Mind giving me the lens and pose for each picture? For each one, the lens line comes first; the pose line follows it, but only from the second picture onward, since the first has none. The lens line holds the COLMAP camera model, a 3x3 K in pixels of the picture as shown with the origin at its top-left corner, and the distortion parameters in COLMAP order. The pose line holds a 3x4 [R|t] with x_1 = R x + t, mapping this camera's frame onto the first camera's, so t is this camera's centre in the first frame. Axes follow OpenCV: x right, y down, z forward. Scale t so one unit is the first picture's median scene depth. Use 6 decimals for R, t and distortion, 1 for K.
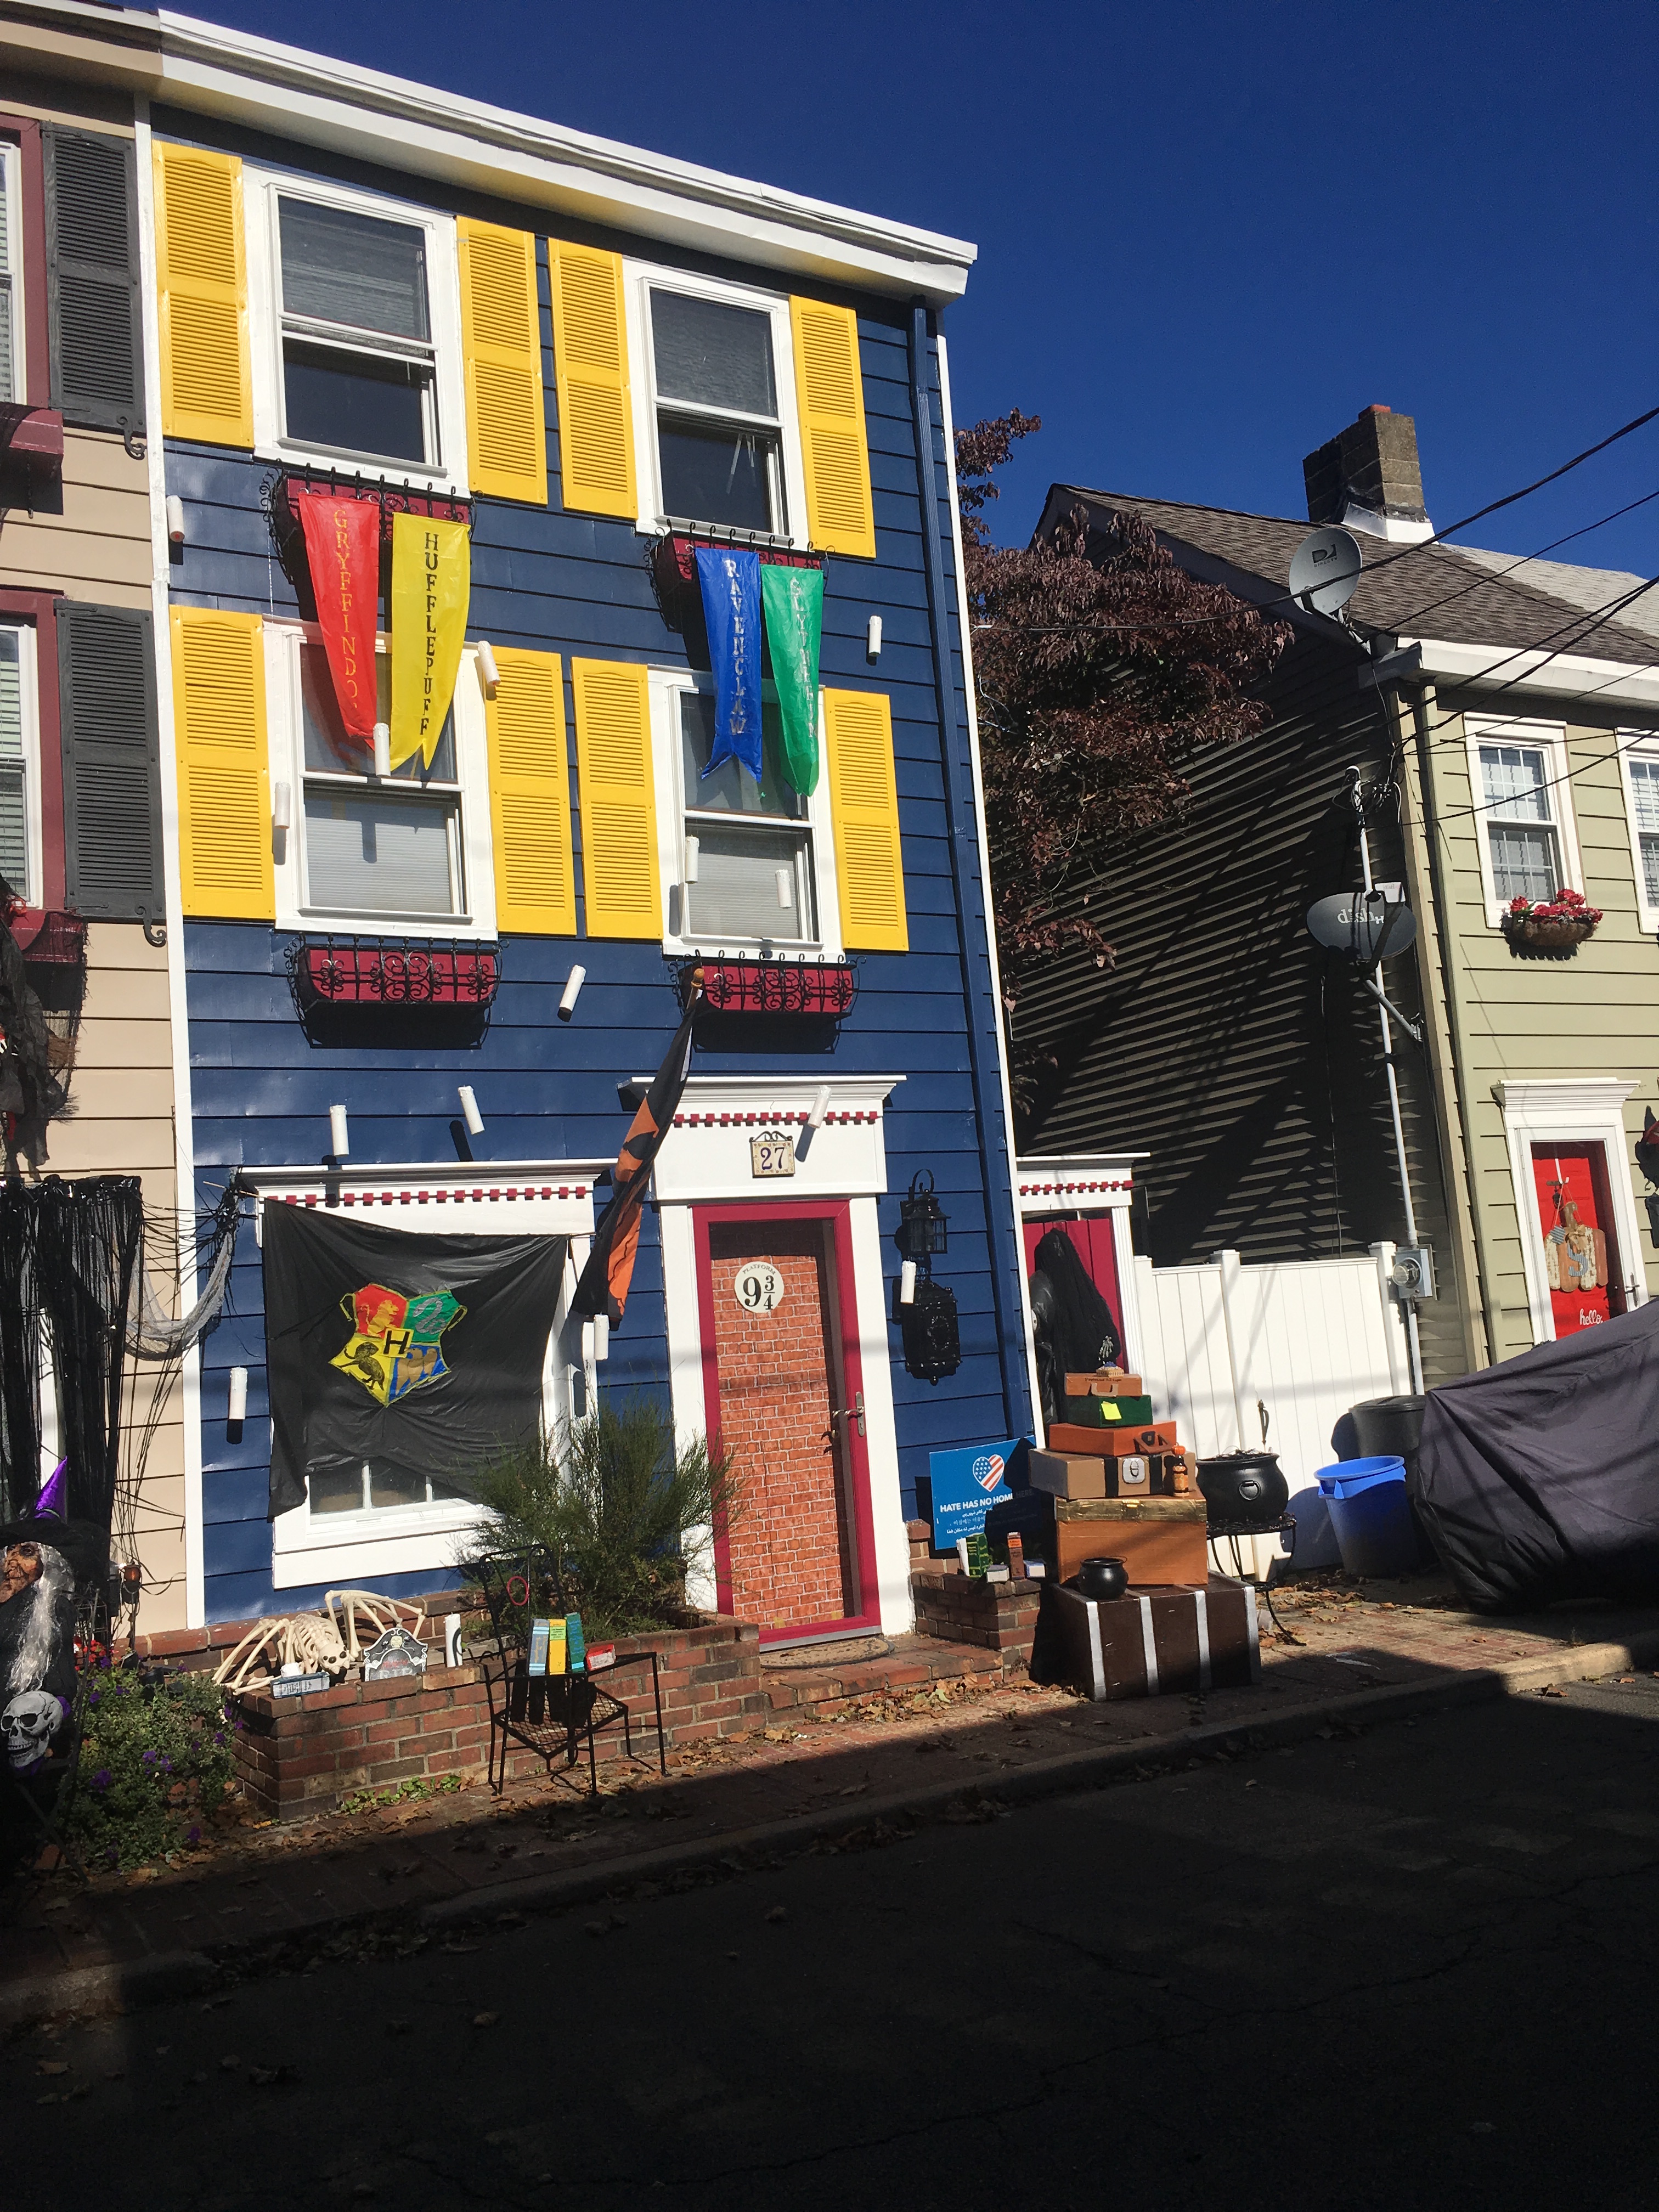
lens RADIAL K [[1855.5, 0, 829.5], [0, 1855.5, 1106.0], [0, 0, 1]] dist [0.104599, -0.127628]
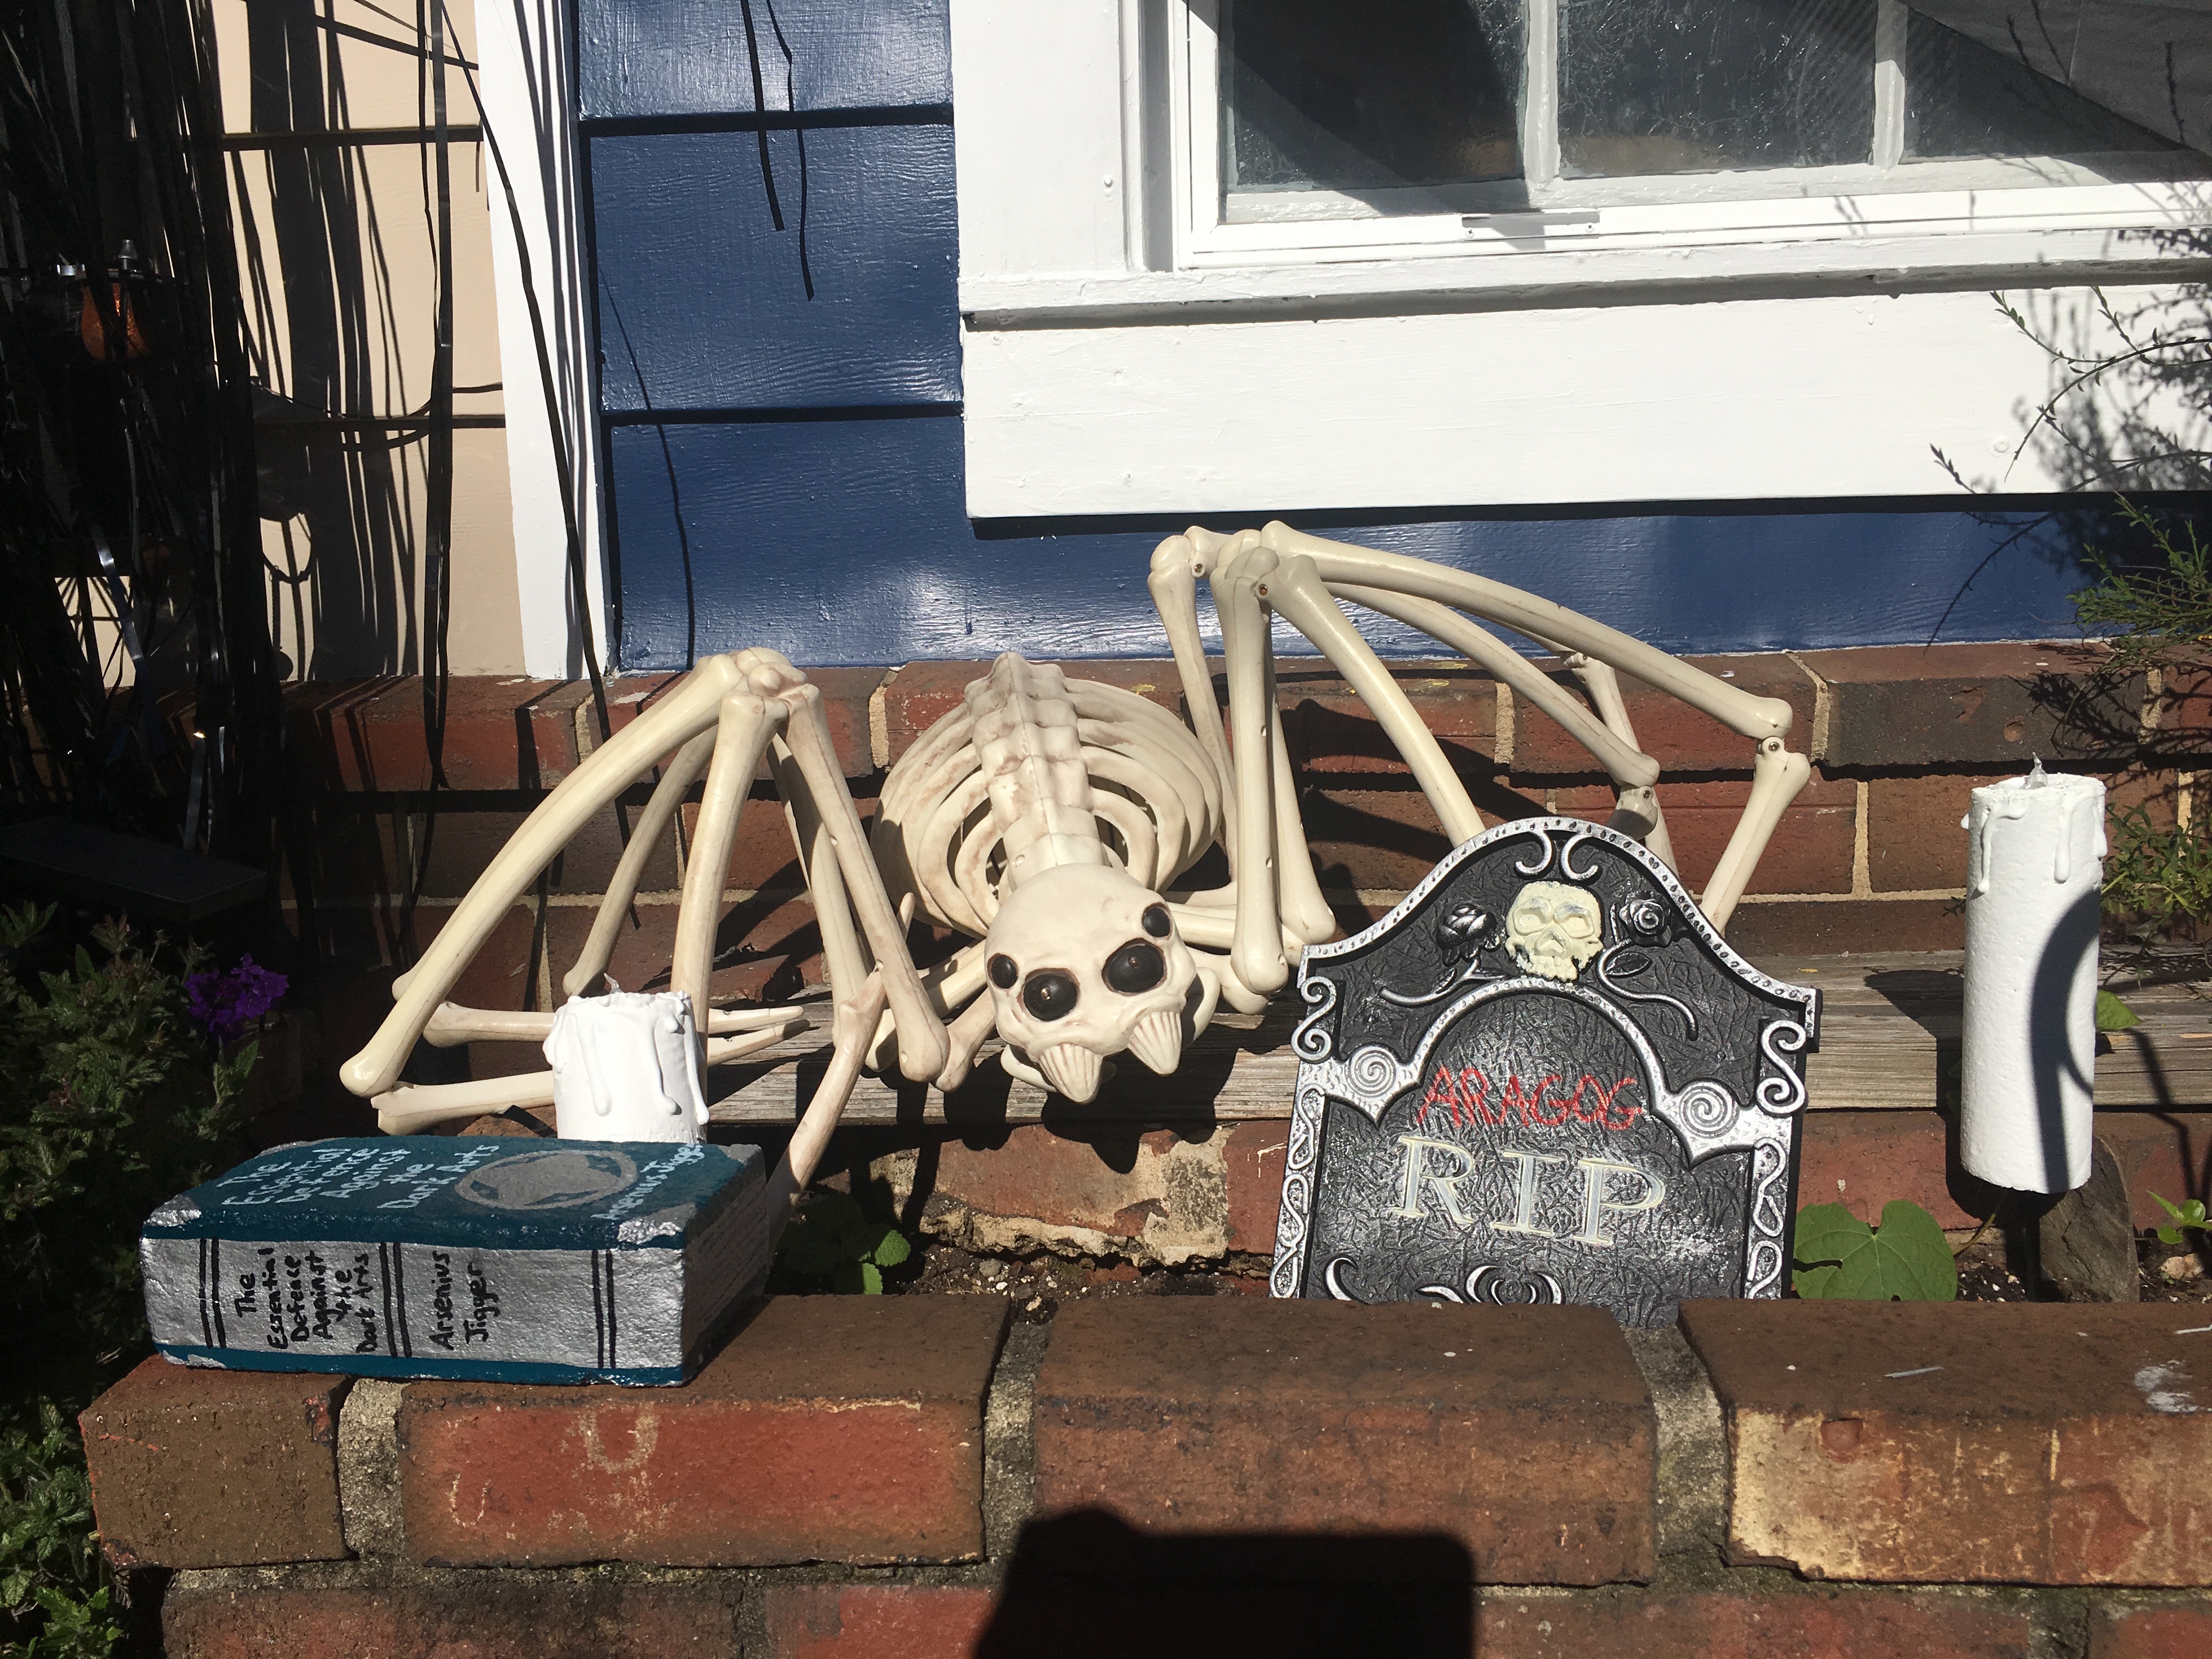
lens RADIAL K [[1855.5, 0, 1106.0], [0, 1855.5, 829.5], [0, 0, 1]] dist [0.104599, -0.127628]
pose [[0.839012, 0.131156, -0.528070, -0.188330], [0.025715, 0.959871, 0.279260, 0.239939], [0.543505, -0.247881, 0.801970, 0.872062]]
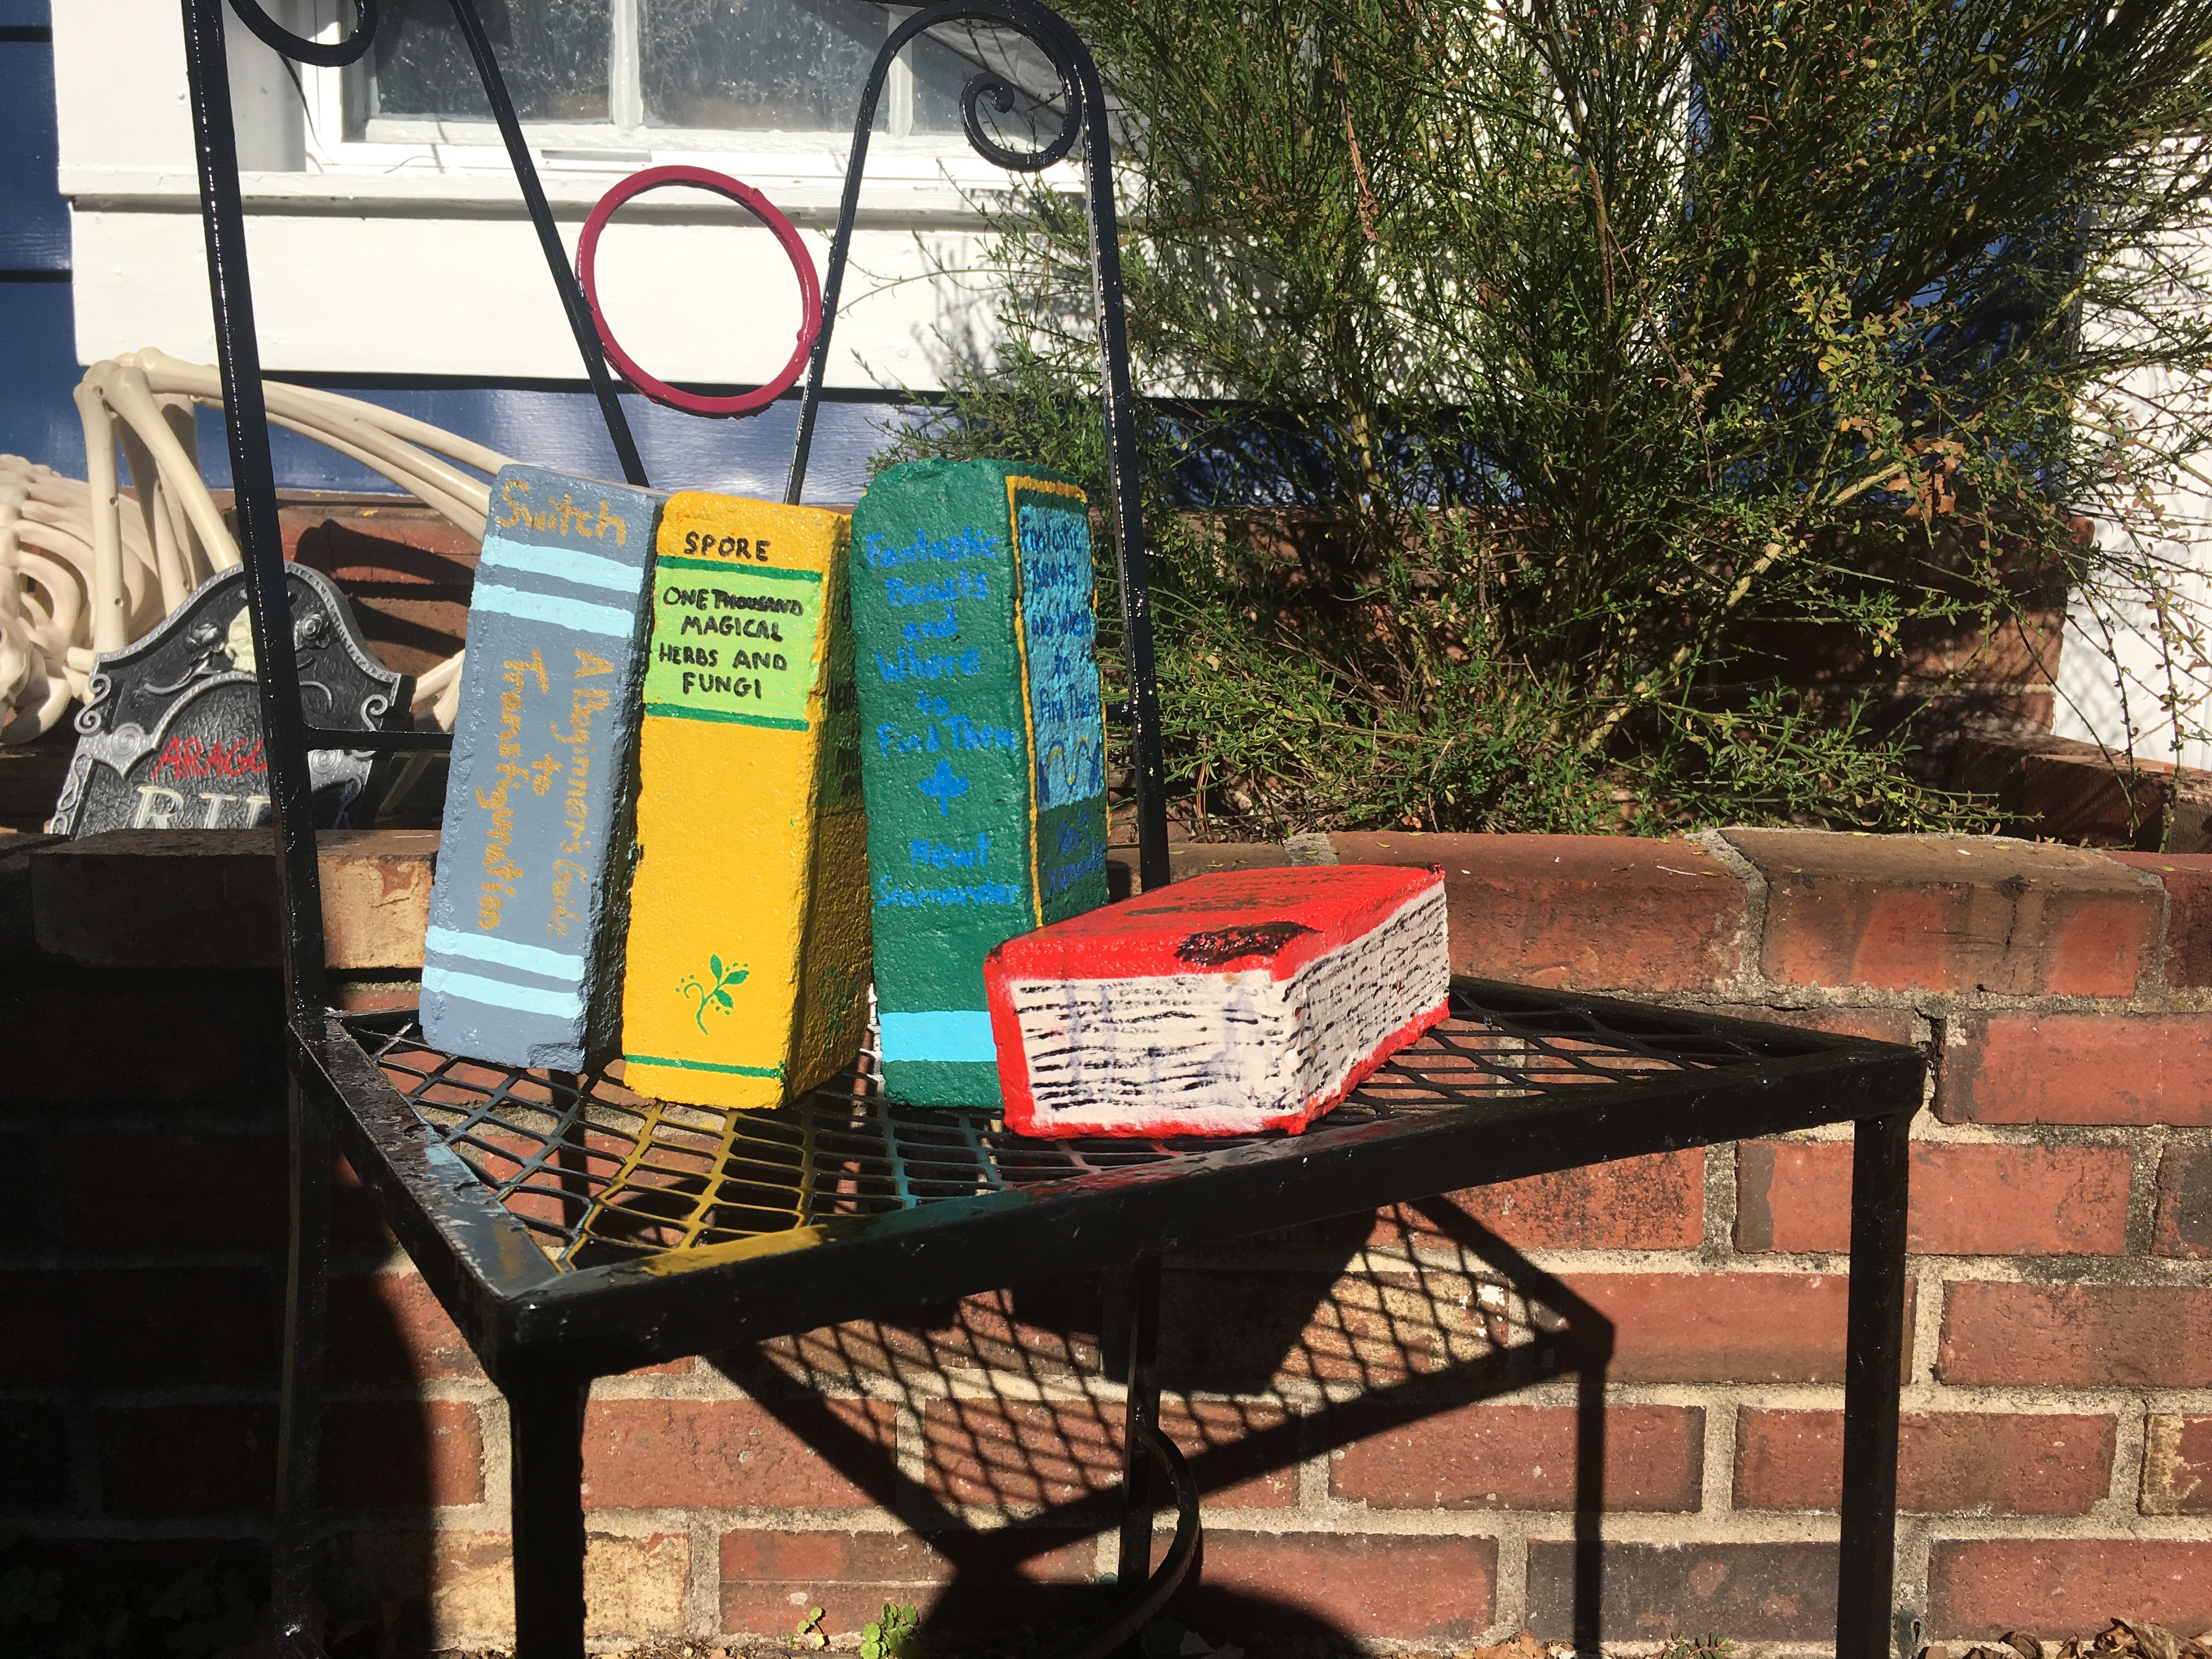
lens RADIAL K [[1855.5, 0, 1106.0], [0, 1855.5, 829.5], [0, 0, 1]] dist [0.104599, -0.127628]
pose [[0.883650, 0.153482, -0.442274, -0.084867], [-0.025802, 0.959261, 0.281339, 0.247701], [0.467437, -0.237194, 0.851611, 0.871436]]
